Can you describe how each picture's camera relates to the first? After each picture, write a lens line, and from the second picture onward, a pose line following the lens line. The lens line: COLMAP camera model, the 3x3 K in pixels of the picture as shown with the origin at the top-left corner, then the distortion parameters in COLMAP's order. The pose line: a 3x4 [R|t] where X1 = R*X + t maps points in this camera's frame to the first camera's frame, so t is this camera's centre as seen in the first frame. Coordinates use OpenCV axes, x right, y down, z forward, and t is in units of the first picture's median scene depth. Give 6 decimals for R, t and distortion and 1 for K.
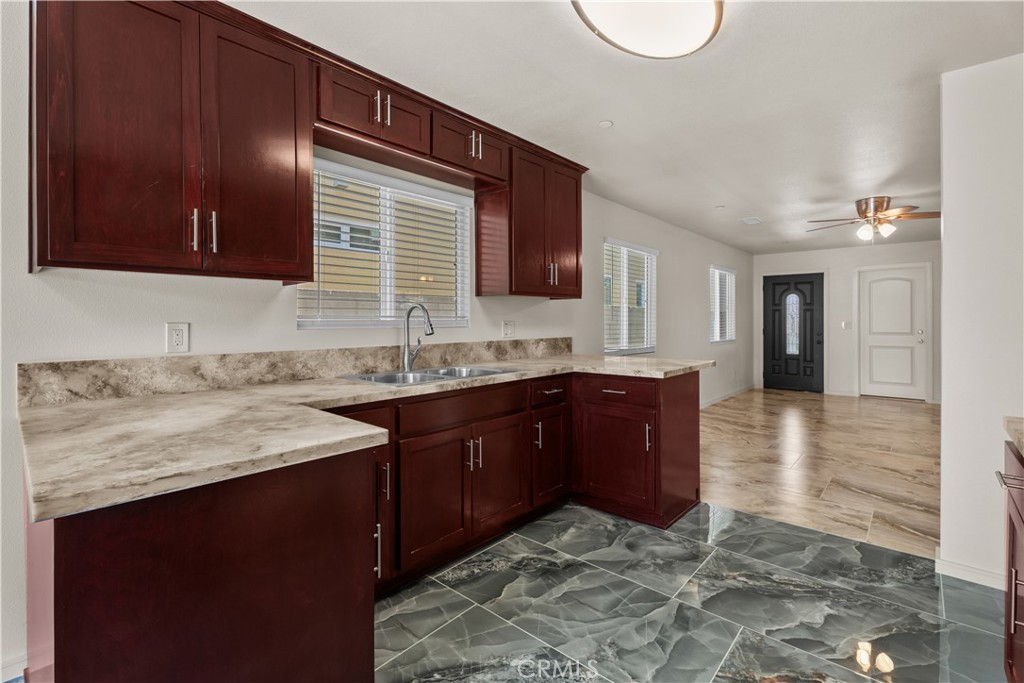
lens RADIAL K [[467.0, 0, 510.5], [0, 467.0, 338.6], [0, 0, 1]] dist [0.002410, -0.000862]
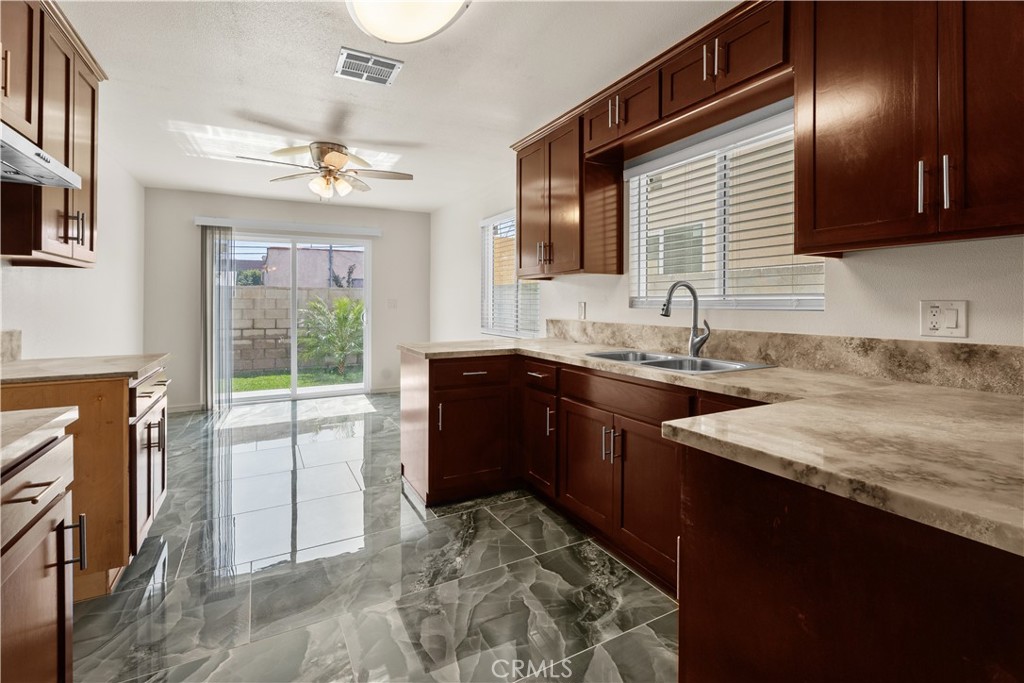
lens RADIAL K [[467.0, 0, 513.1], [0, 467.0, 304.7], [0, 0, 1]] dist [0.002410, -0.000862]
pose [[-0.345311, 0.006546, -0.938466, 0.879127], [-0.034755, 0.999201, 0.019758, -0.043575], [0.937845, 0.039438, -0.344807, 1.157690]]
